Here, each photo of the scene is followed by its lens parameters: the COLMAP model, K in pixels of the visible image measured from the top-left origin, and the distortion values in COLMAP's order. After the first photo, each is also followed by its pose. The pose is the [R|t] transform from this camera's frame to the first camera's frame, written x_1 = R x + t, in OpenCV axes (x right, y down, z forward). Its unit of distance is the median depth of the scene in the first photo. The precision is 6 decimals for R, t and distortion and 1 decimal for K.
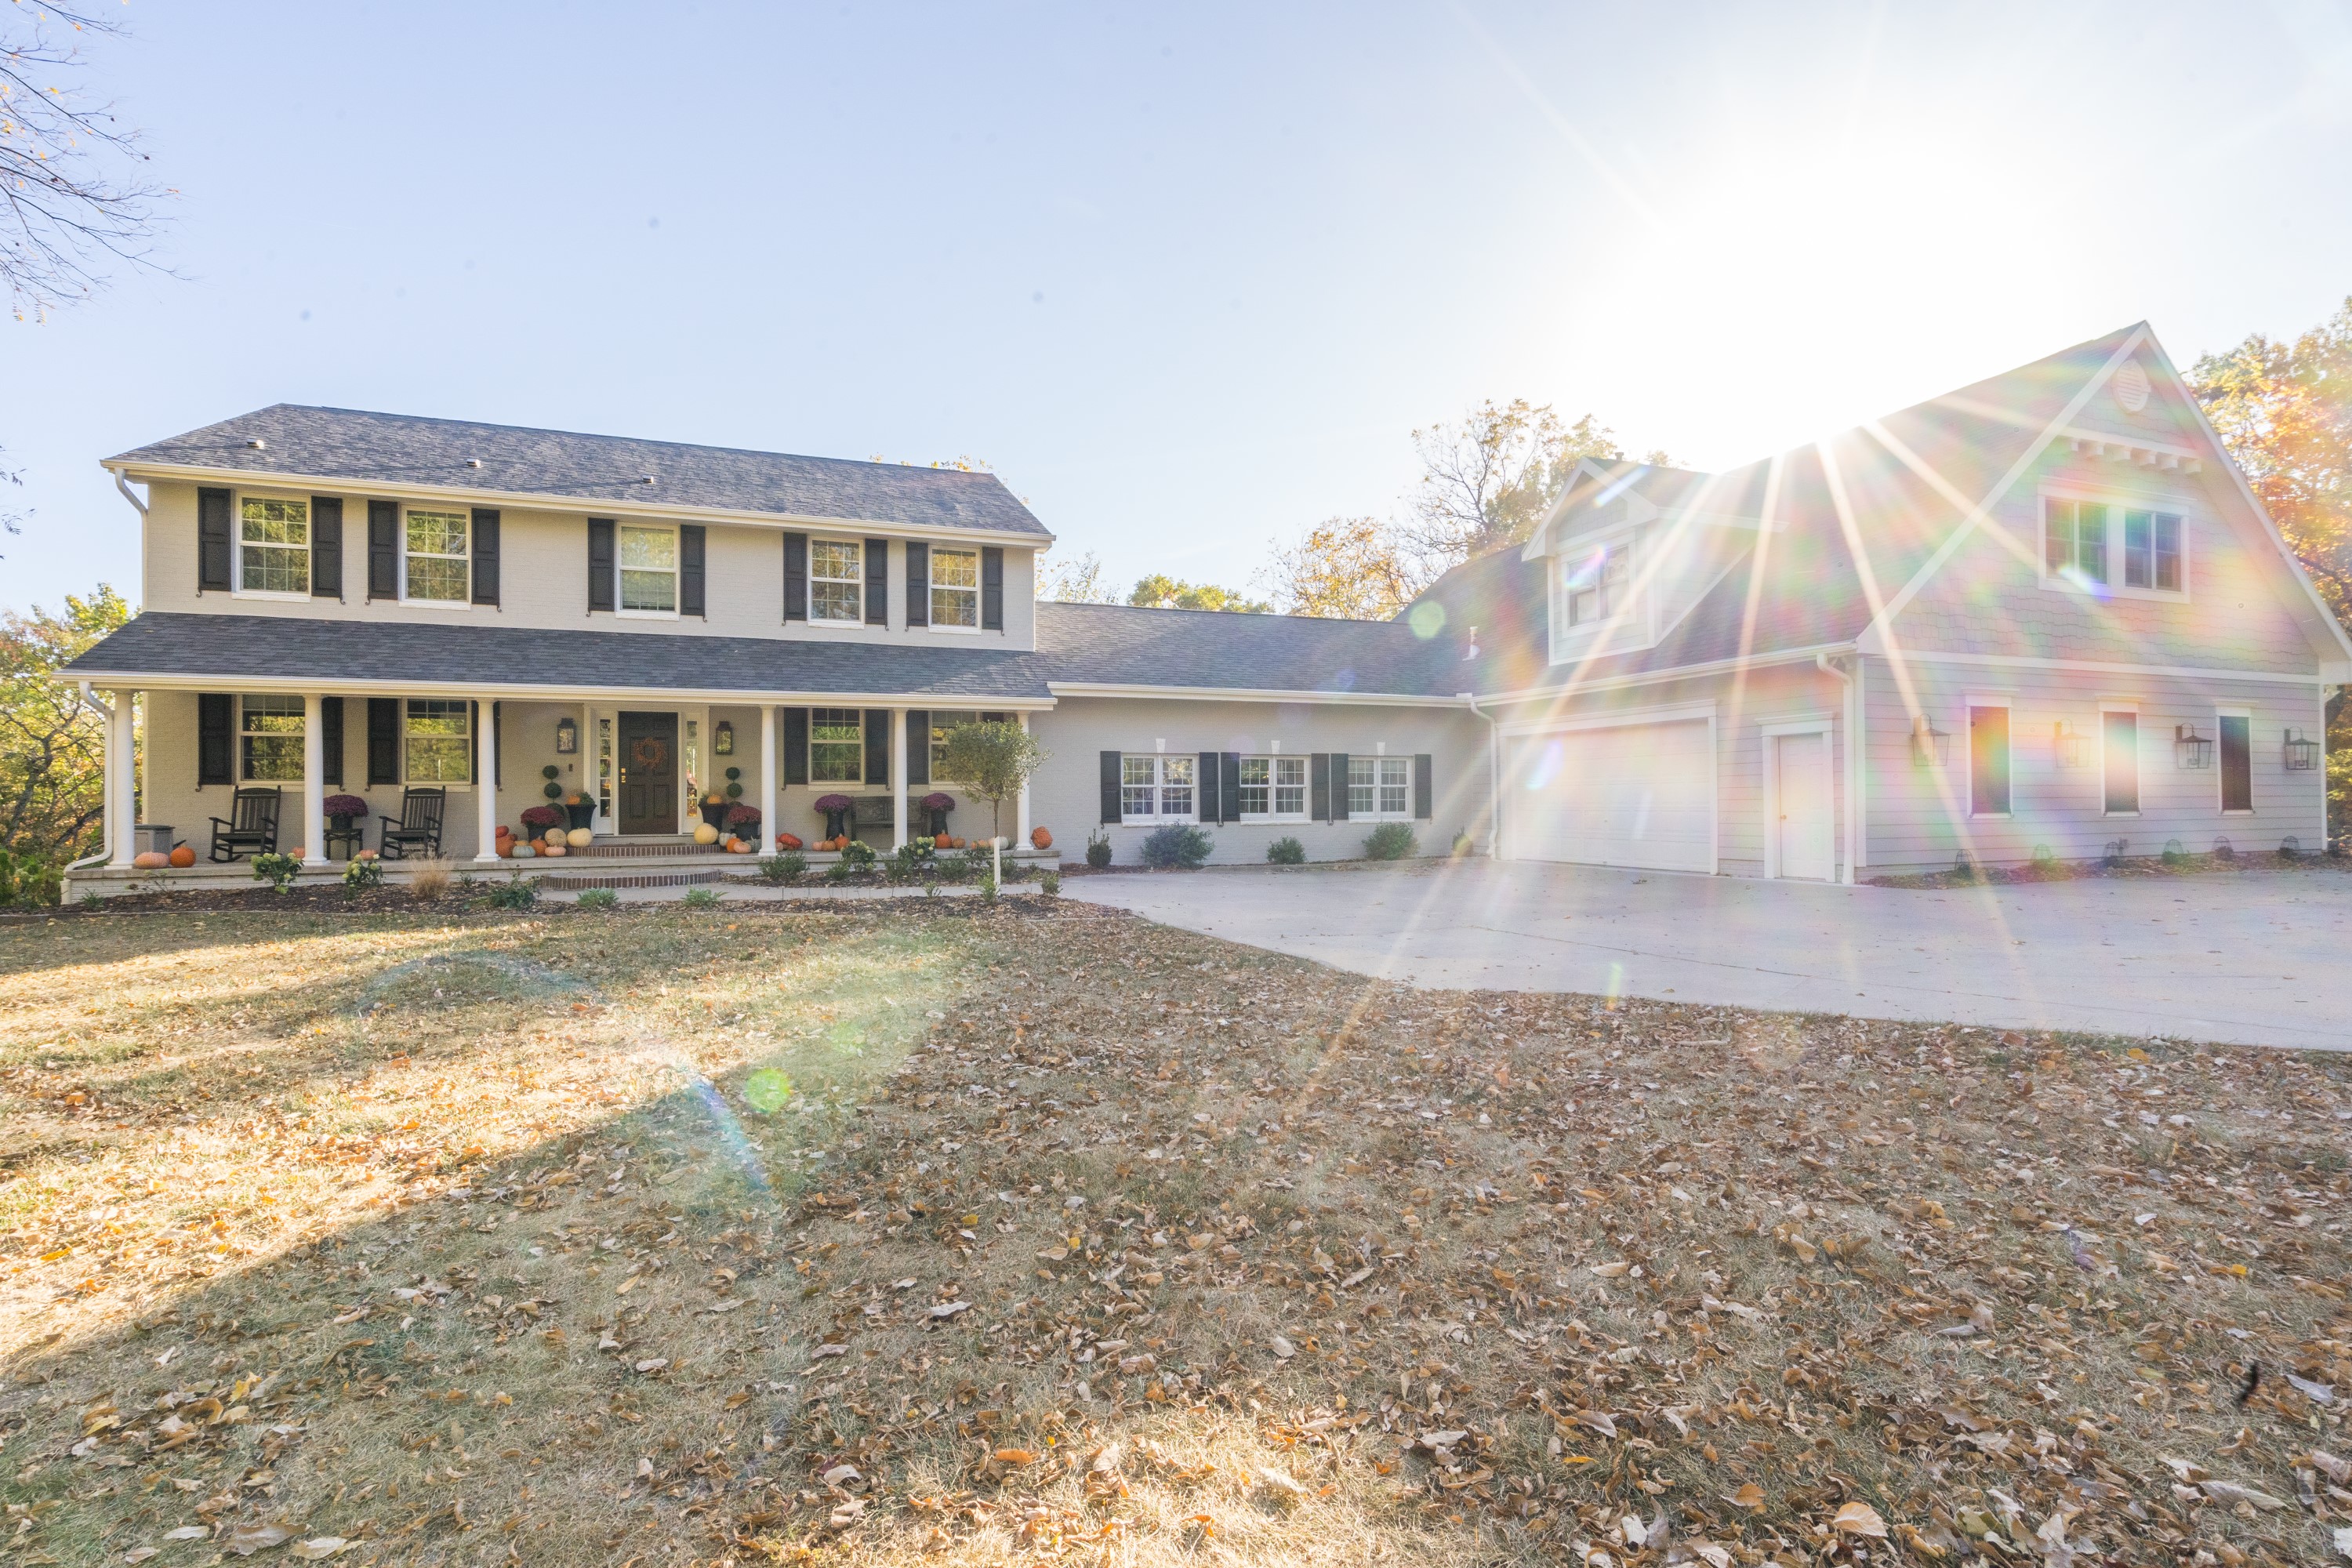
lens RADIAL K [[1089.2, 0, 1171.2], [0, 1089.2, 795.4], [0, 0, 1]] dist [0.004851, -0.000558]
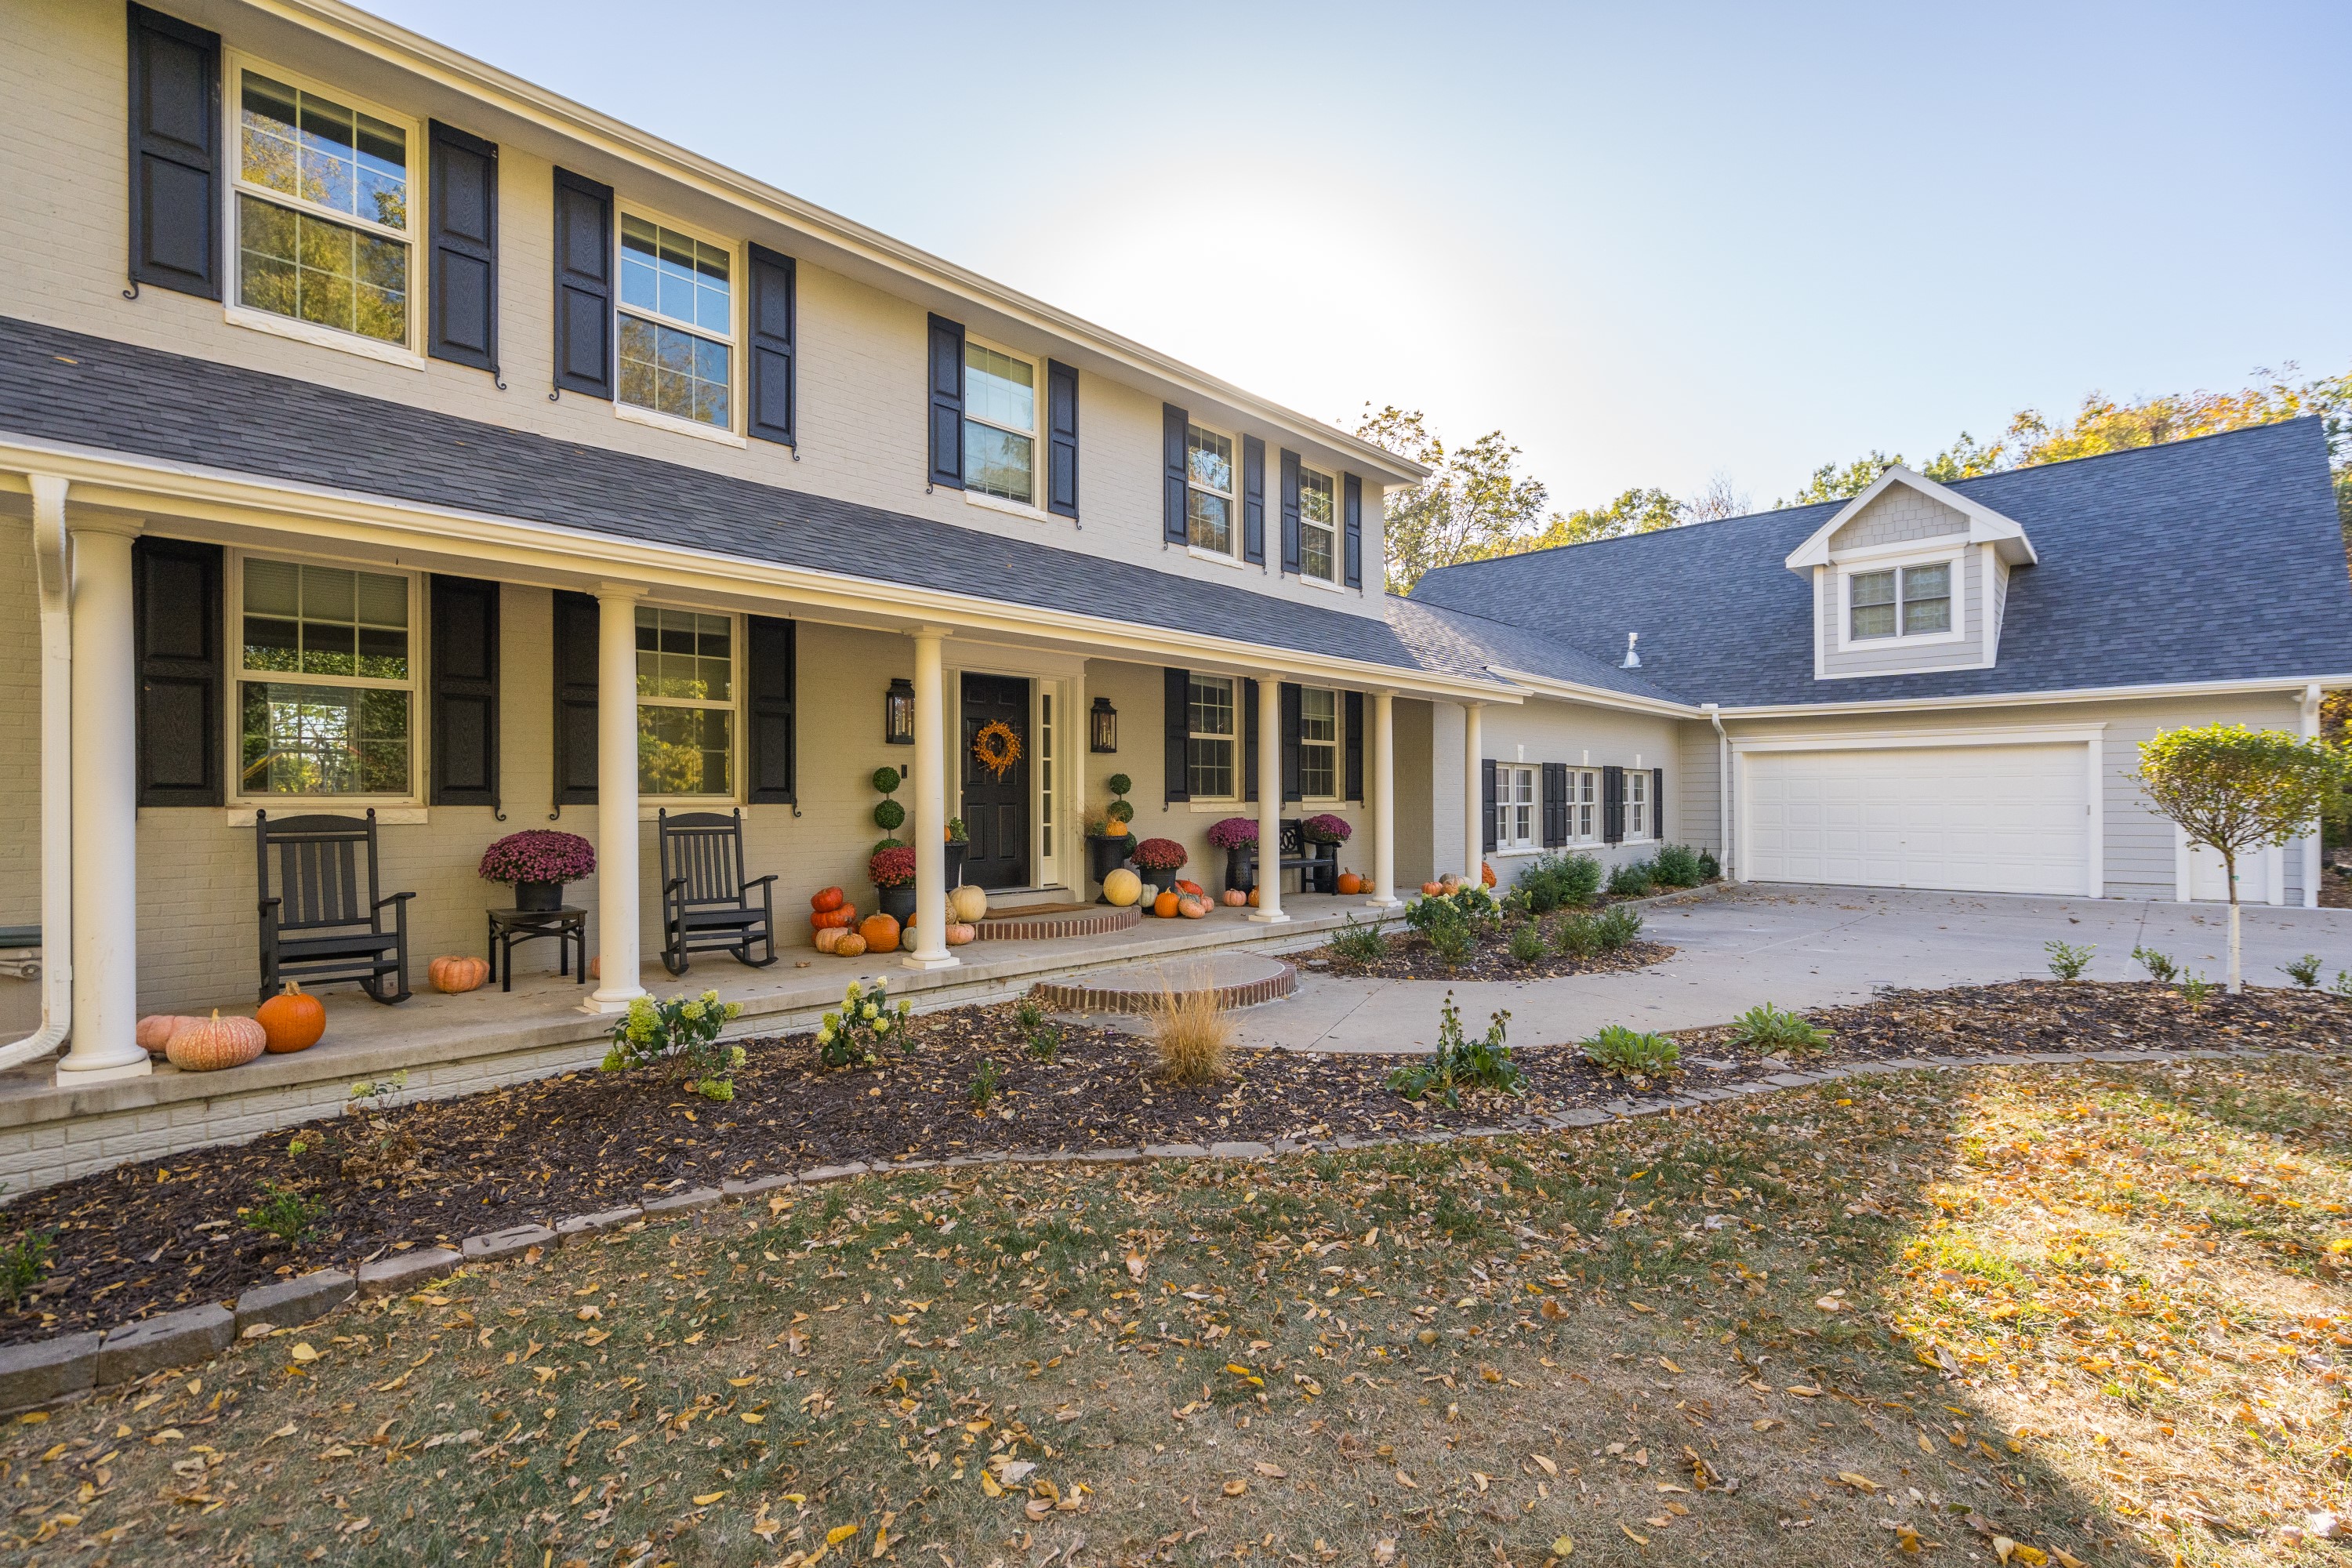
lens RADIAL K [[1055.5, 0, 1169.3], [0, 1055.5, 794.2], [0, 0, 1]] dist [-0.001167, 0.000865]
pose [[0.901076, 0.007567, 0.433595, -0.628969], [-0.008524, 0.999964, 0.000263, -0.014883], [-0.433577, -0.003933, 0.901108, 0.454415]]
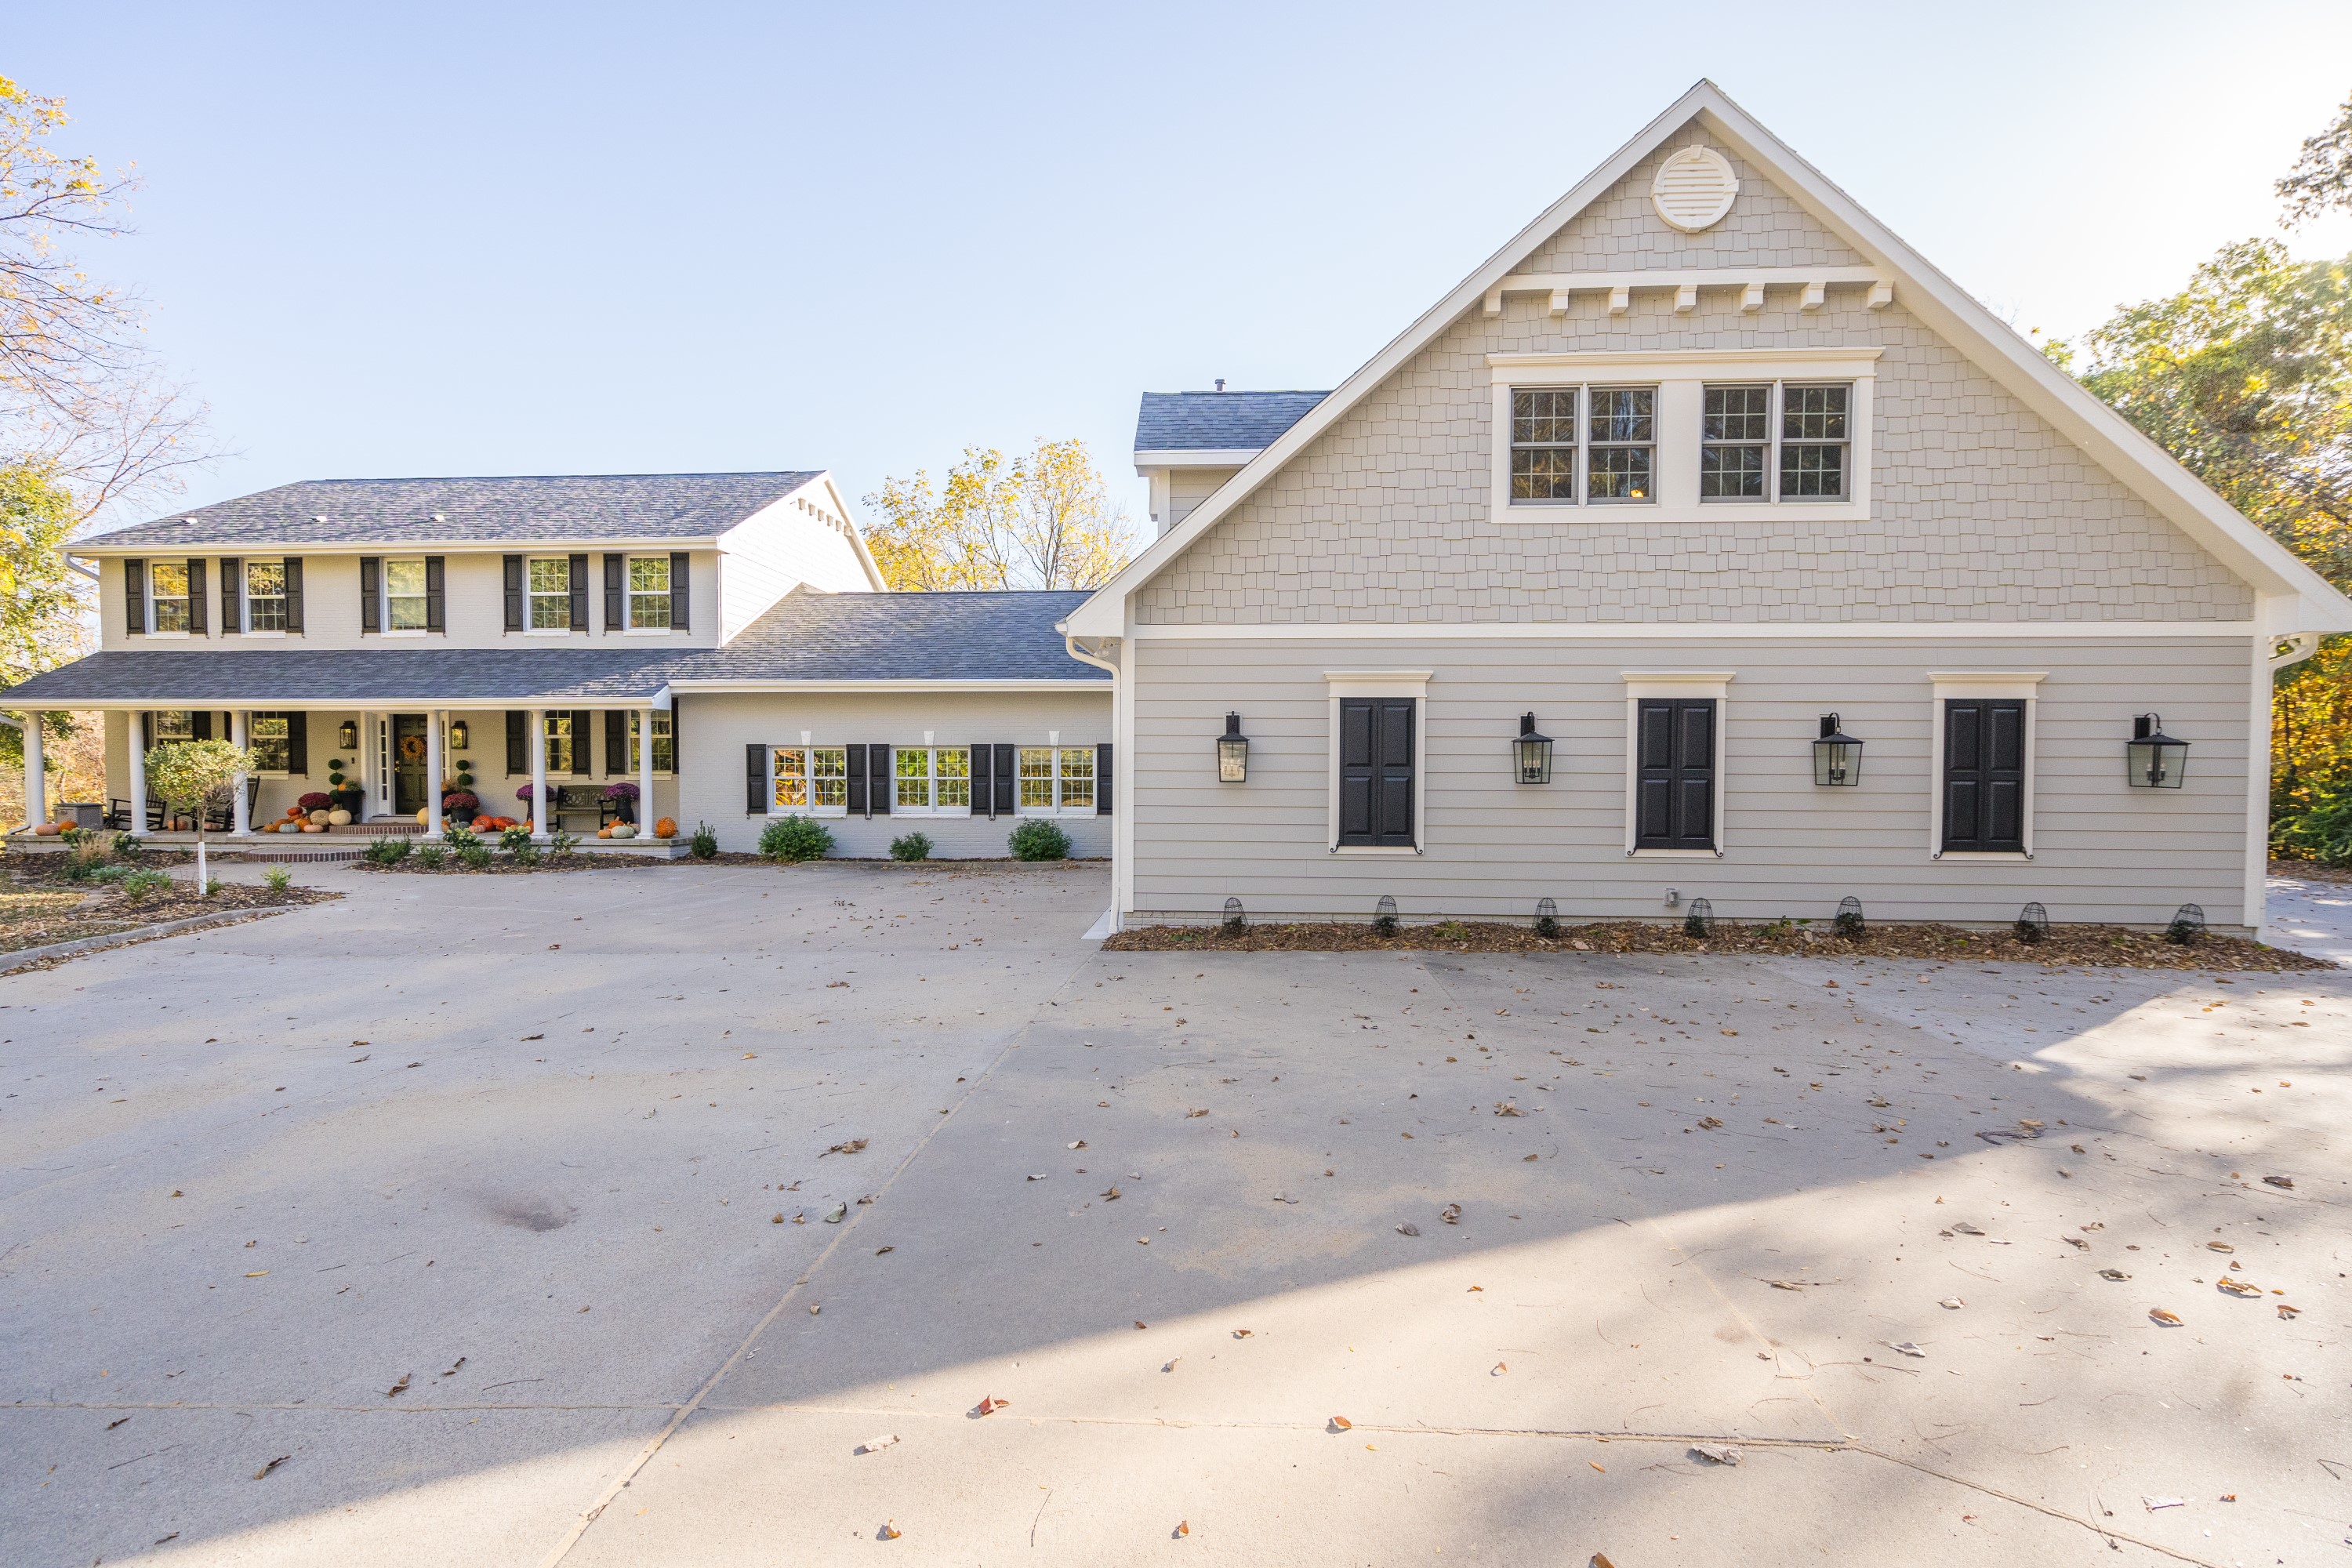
lens RADIAL K [[1055.5, 0, 1169.3], [0, 1055.5, 794.2], [0, 0, 1]] dist [-0.001167, 0.000865]
pose [[0.912231, 0.021365, -0.409118, 0.763687], [-0.004246, 0.999079, 0.042706, -0.040401], [0.409653, -0.037220, 0.911482, 0.267184]]
